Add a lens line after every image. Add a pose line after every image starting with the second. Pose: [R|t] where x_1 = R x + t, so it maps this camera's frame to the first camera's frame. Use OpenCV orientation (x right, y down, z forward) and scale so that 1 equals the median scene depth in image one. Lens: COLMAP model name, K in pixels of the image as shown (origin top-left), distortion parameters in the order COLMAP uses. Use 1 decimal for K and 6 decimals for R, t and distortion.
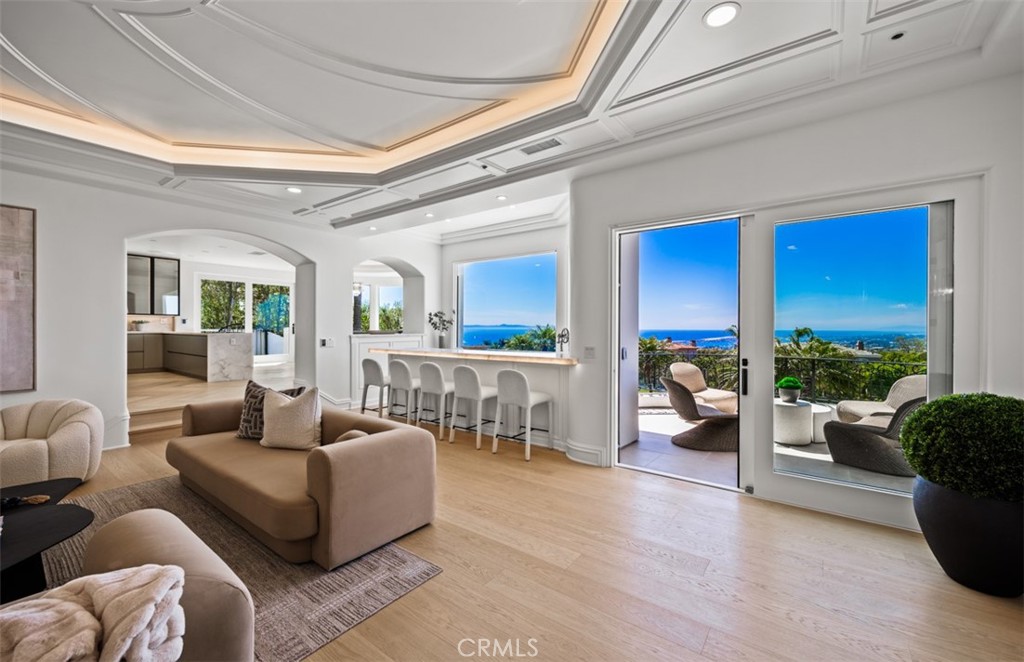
lens RADIAL K [[400.4, 0, 558.1], [0, 400.4, 328.3], [0, 0, 1]] dist [0.000148, -0.000046]
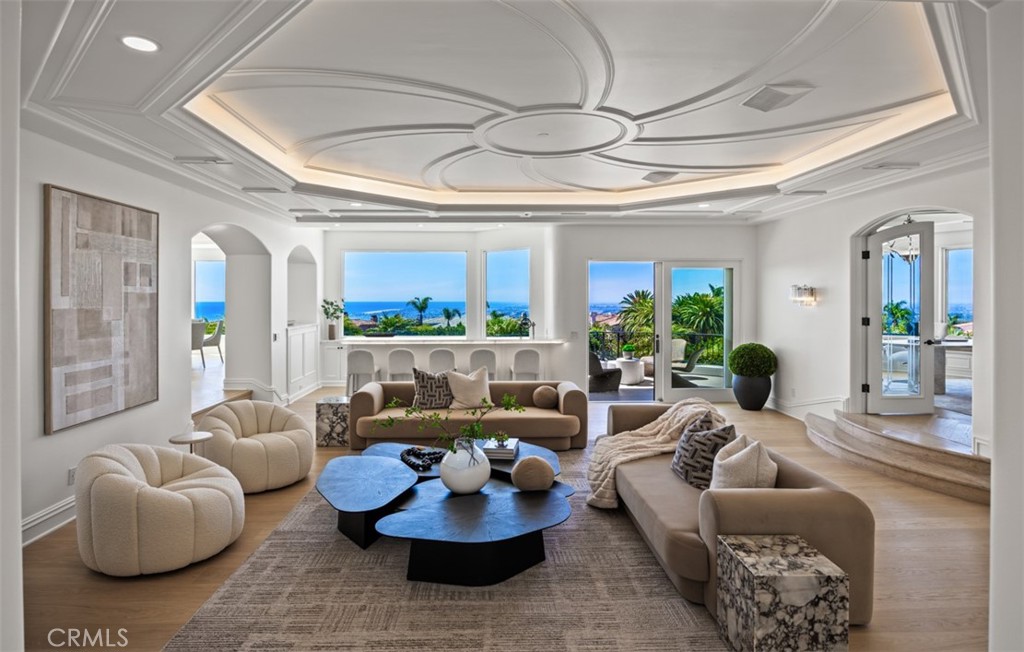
lens RADIAL K [[500.8, 0, 490.9], [0, 500.8, 298.9], [0, 0, 1]] dist [-0.003387, -0.000689]
pose [[0.814170, -0.003532, 0.580616, -0.947354], [0.003782, 0.999993, 0.000779, -0.060850], [-0.580615, 0.001561, 0.814177, -0.310500]]
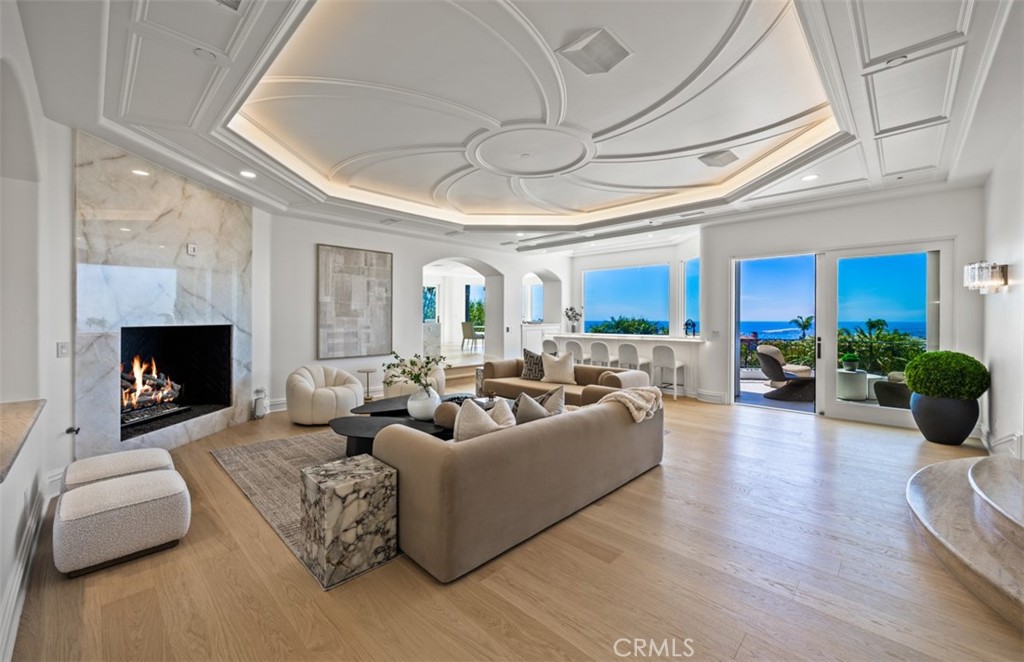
lens RADIAL K [[405.3, 0, 556.9], [0, 405.3, 320.0], [0, 0, 1]] dist [-0.002051, -0.000180]
pose [[0.992555, -0.000399, -0.121794, -0.250594], [0.000431, 1.000000, 0.000233, 0.001015], [0.121794, -0.000284, 0.992555, -0.492312]]
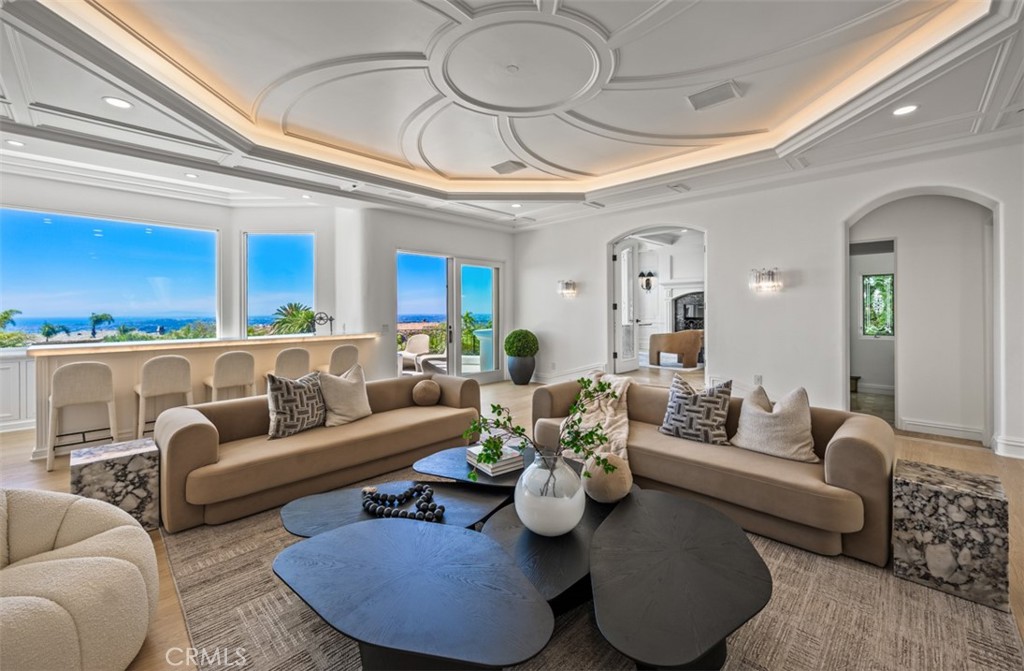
lens RADIAL K [[418.6, 0, 474.2], [0, 418.6, 313.3], [0, 0, 1]] dist [-0.000248, 0.000033]
pose [[0.217336, -0.009717, 0.976049, -0.965108], [0.010648, 0.999915, 0.007584, -0.002161], [-0.976039, 0.008745, 0.217421, 0.226868]]
